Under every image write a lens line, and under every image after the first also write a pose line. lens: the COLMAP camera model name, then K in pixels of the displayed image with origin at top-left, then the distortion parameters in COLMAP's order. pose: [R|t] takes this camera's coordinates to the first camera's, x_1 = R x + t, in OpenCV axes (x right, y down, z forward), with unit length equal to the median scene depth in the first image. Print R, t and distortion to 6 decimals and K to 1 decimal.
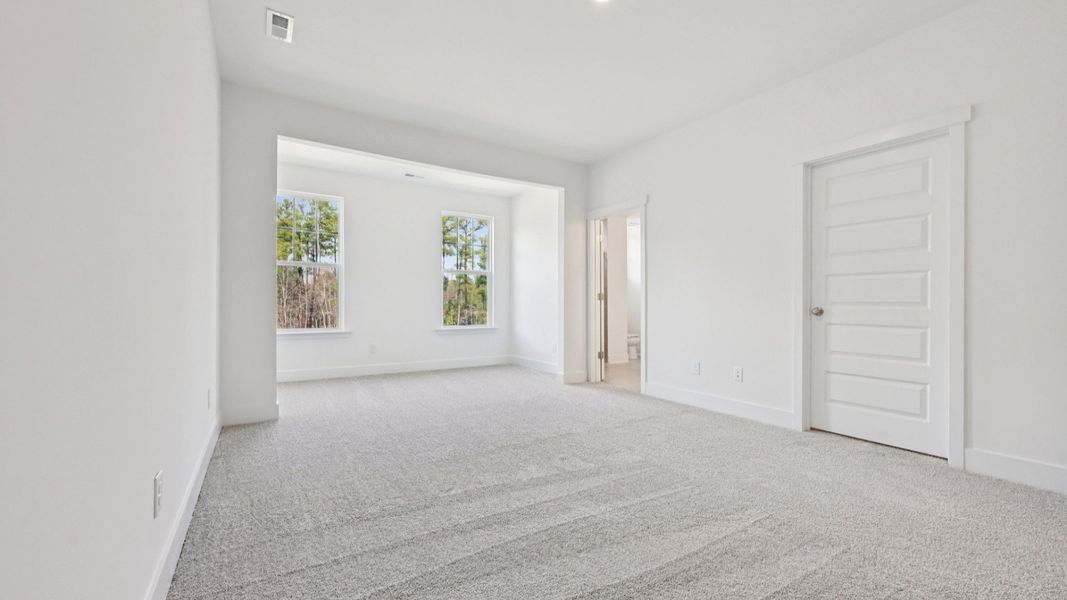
lens RADIAL K [[431.0, 0, 531.8], [0, 431.0, 303.6], [0, 0, 1]] dist [-0.000372, -0.000312]
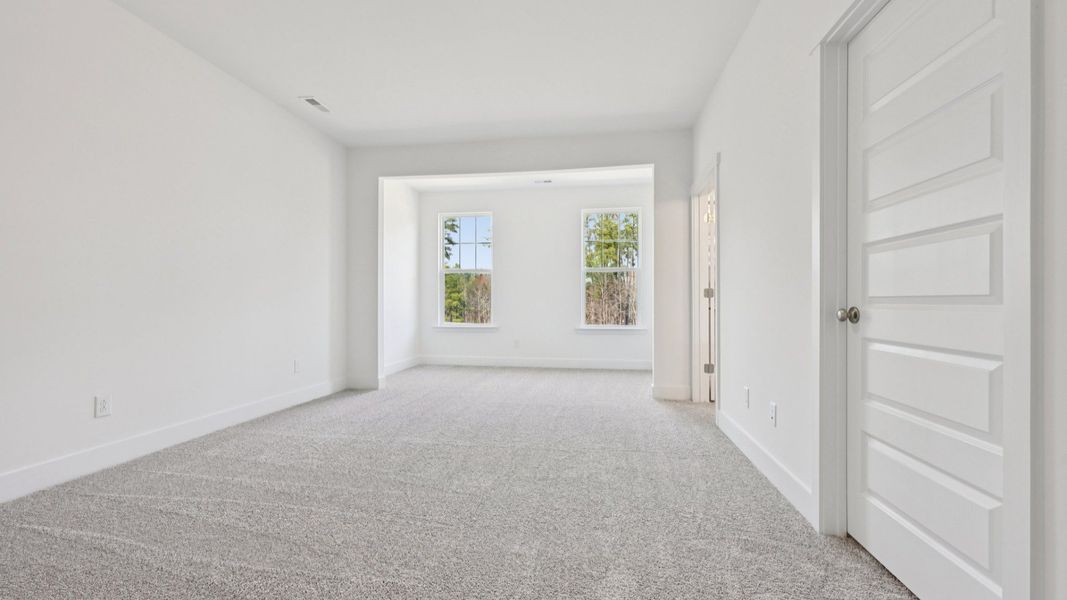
lens RADIAL K [[431.0, 0, 531.6], [0, 431.0, 300.5], [0, 0, 1]] dist [-0.000372, -0.000312]
pose [[0.750591, -0.005847, -0.660741, 0.438837], [0.002403, 0.999978, -0.006120, 0.001566], [0.660762, 0.003005, 0.750589, 0.210357]]
